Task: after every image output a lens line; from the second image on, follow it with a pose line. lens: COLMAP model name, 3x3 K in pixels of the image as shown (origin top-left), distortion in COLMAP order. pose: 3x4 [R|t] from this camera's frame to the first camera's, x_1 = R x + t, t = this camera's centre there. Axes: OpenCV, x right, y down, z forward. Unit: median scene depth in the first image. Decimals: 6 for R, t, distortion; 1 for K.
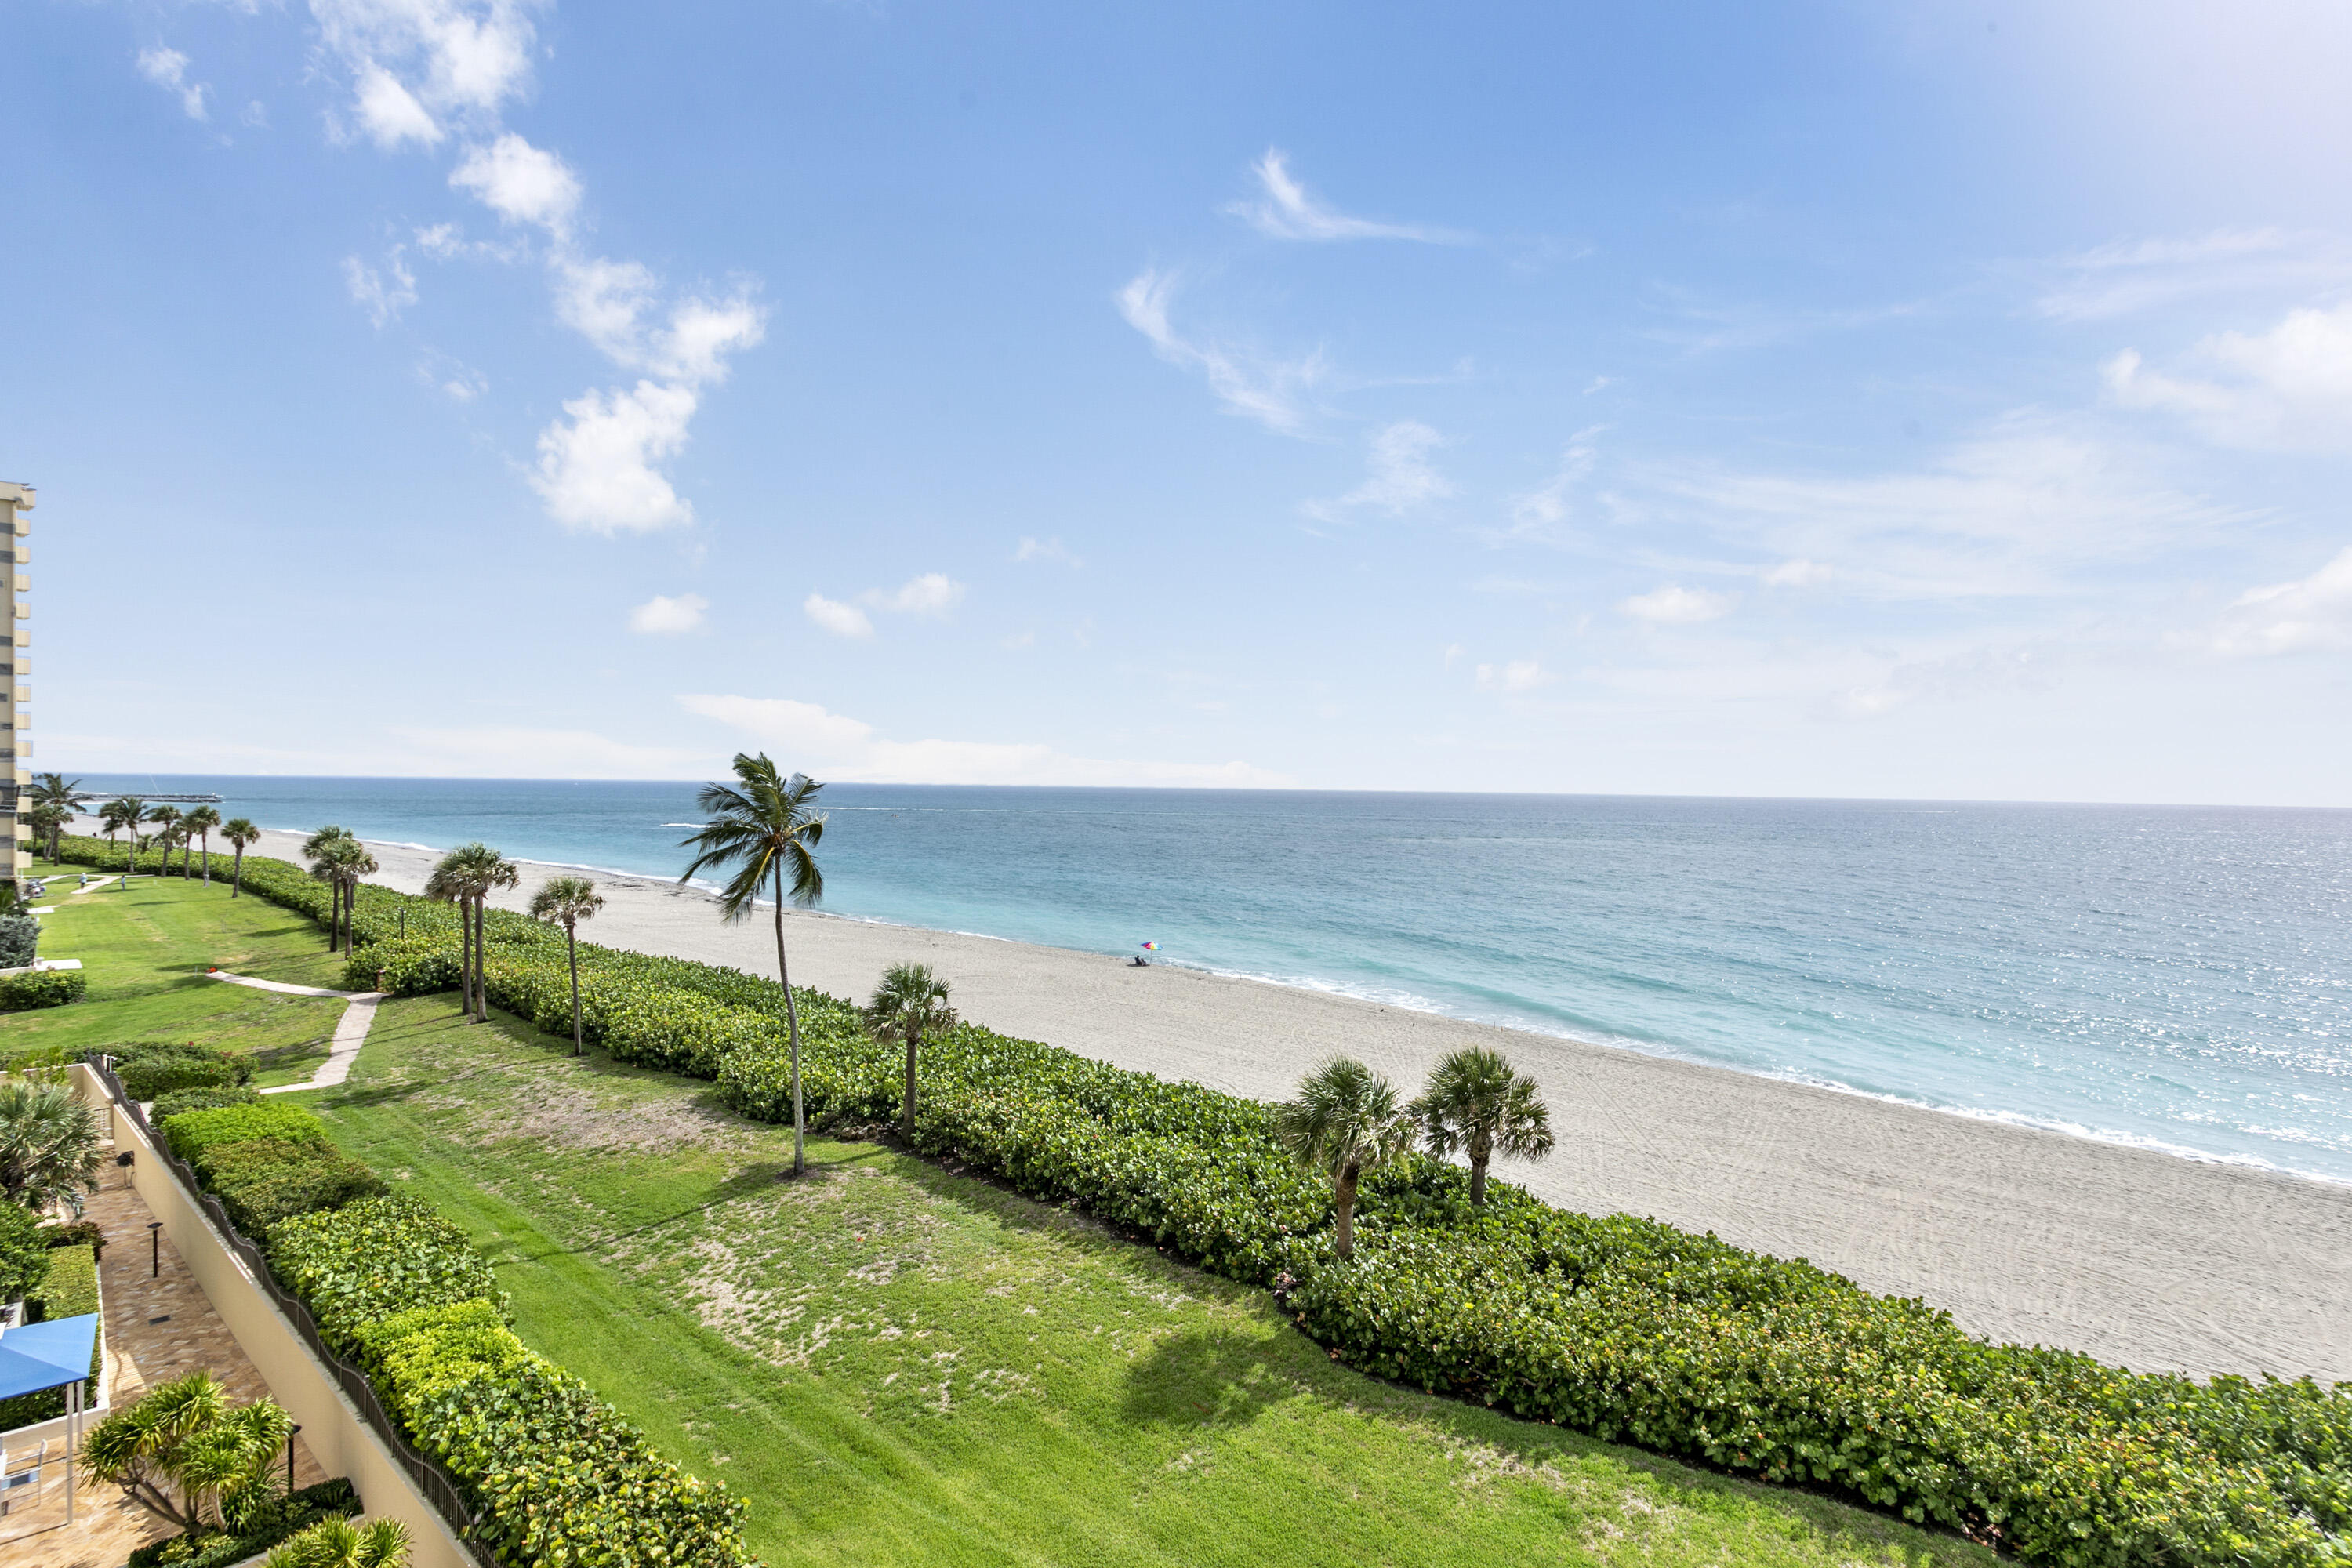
lens RADIAL K [[1133.9, 0, 1182.2], [0, 1133.9, 782.6], [0, 0, 1]] dist [0.002782, 0.000792]
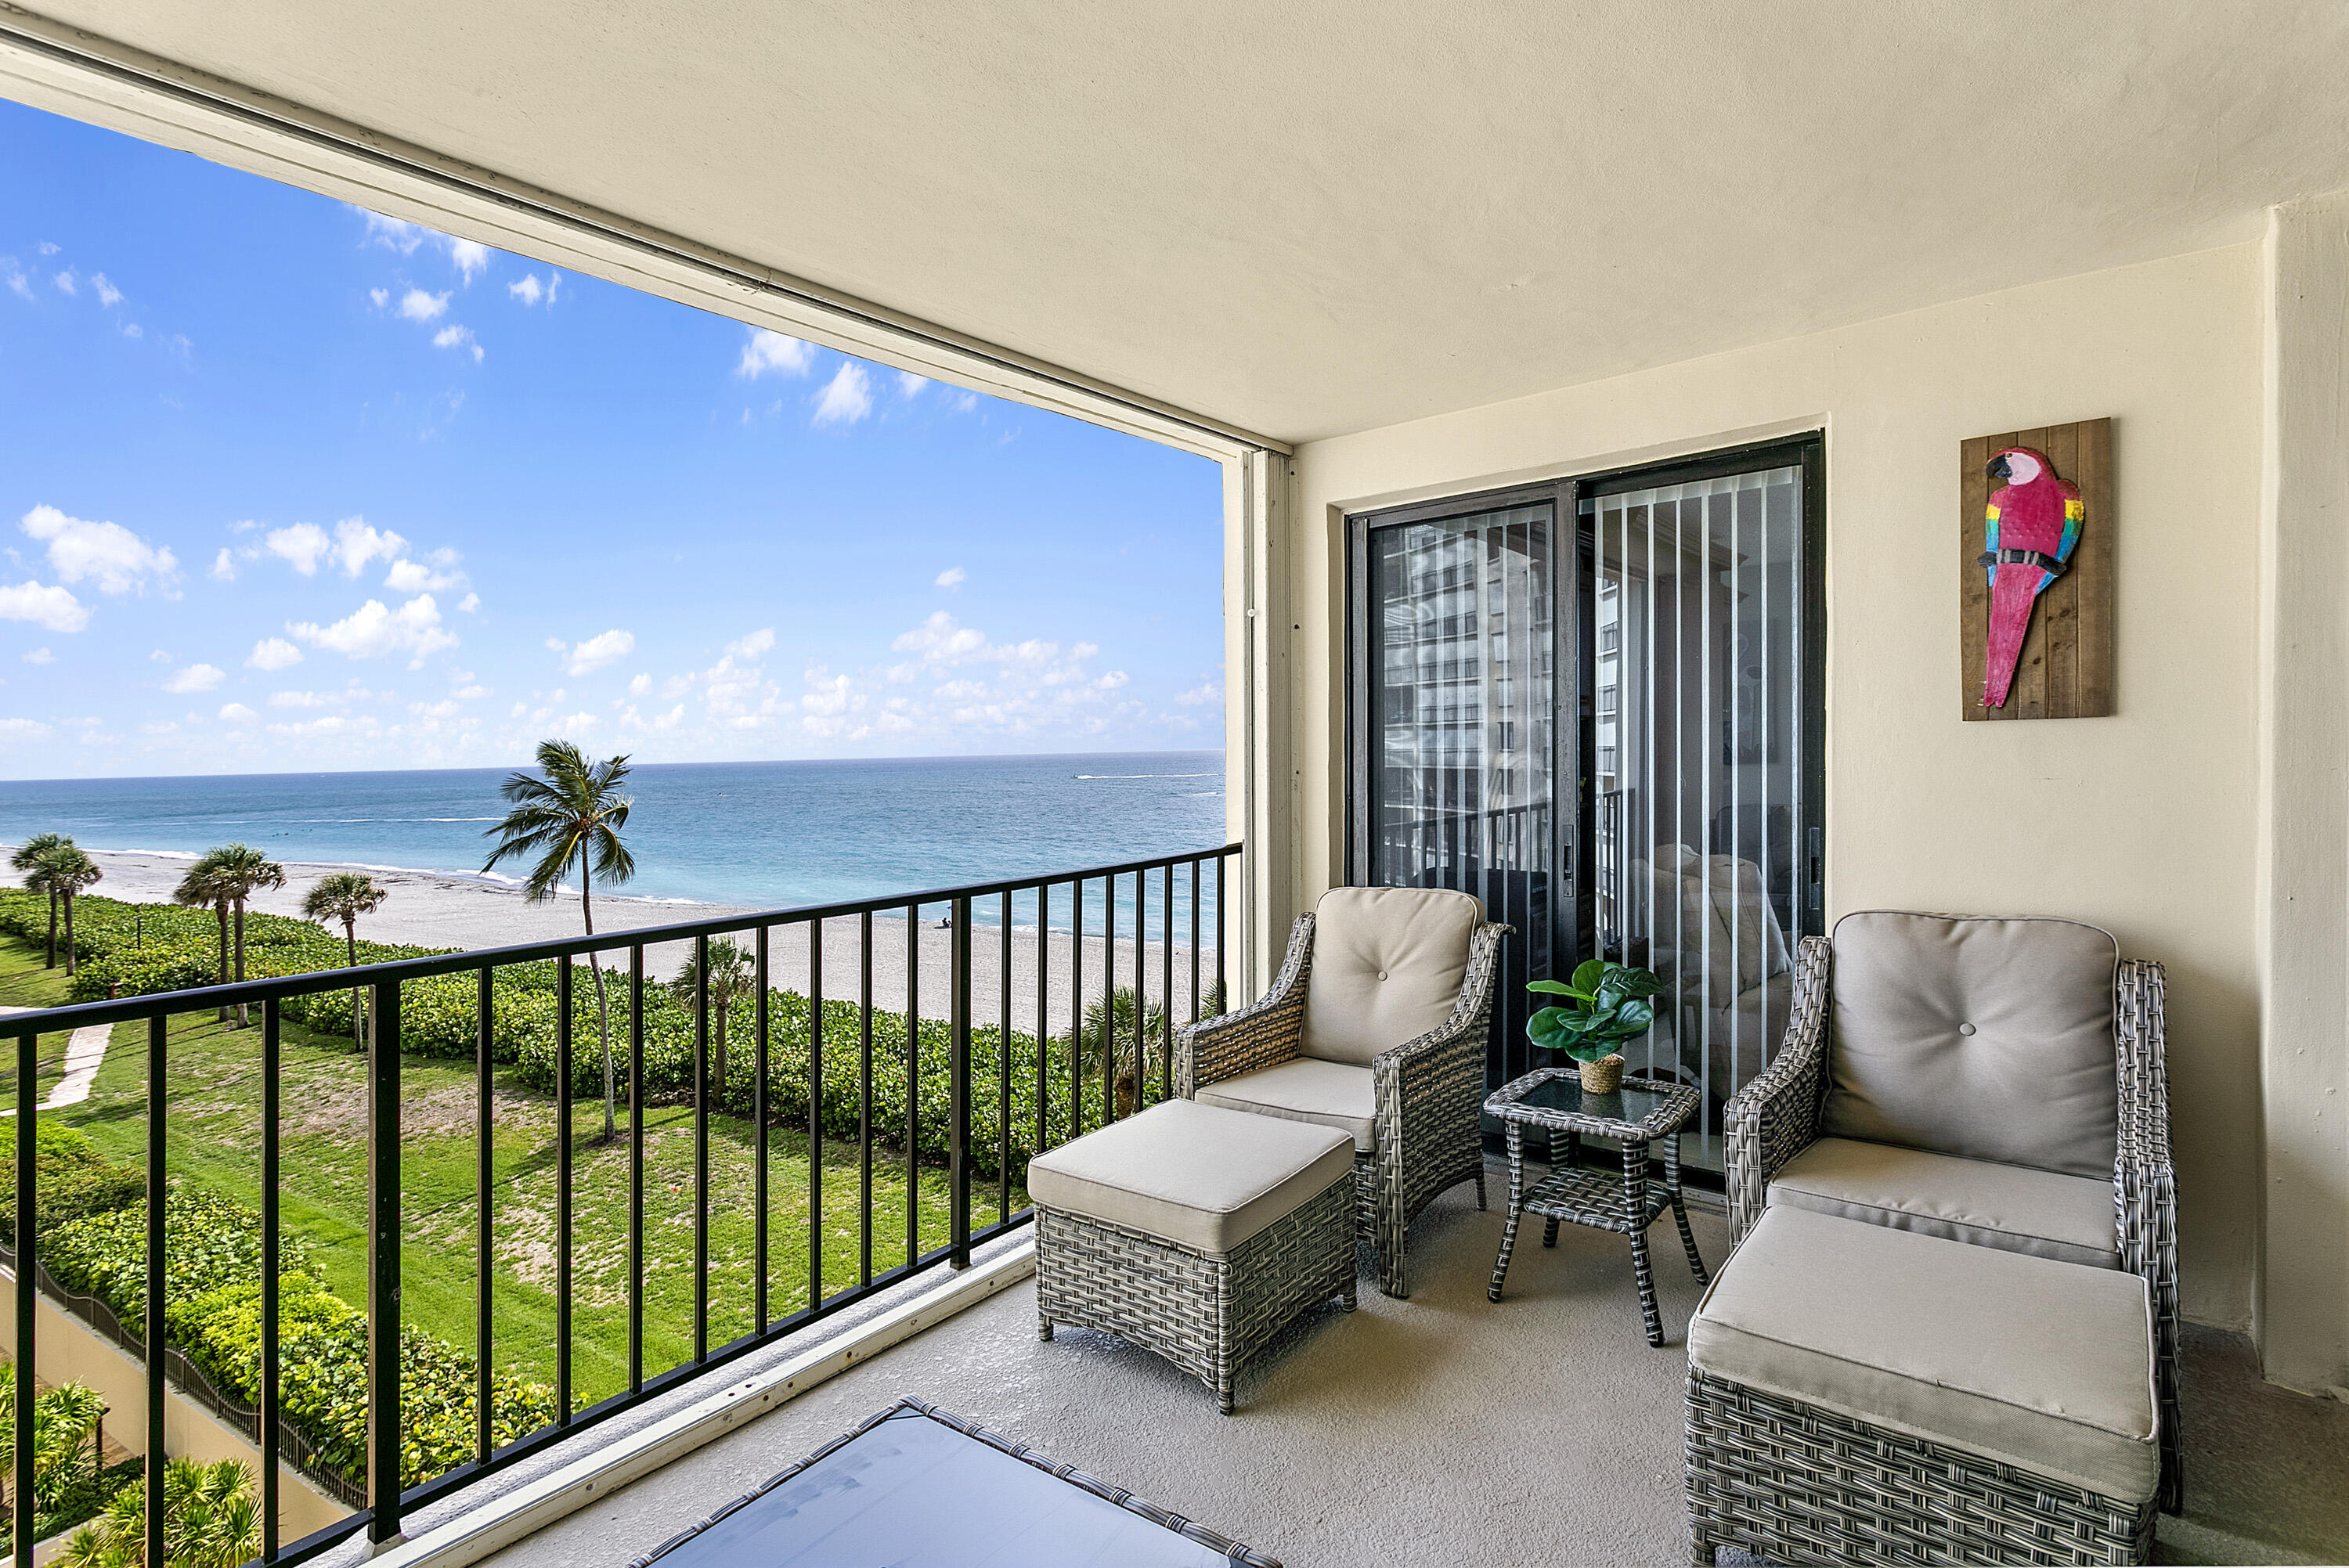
lens RADIAL K [[1132.4, 0, 1258.6], [0, 1132.4, 668.3], [0, 0, 1]] dist [0.002782, 0.000792]
pose [[0.974015, -0.019732, 0.225623, 0.021596], [0.034302, 0.997558, -0.060839, -0.009229], [-0.223872, 0.066998, 0.972313, -0.188702]]
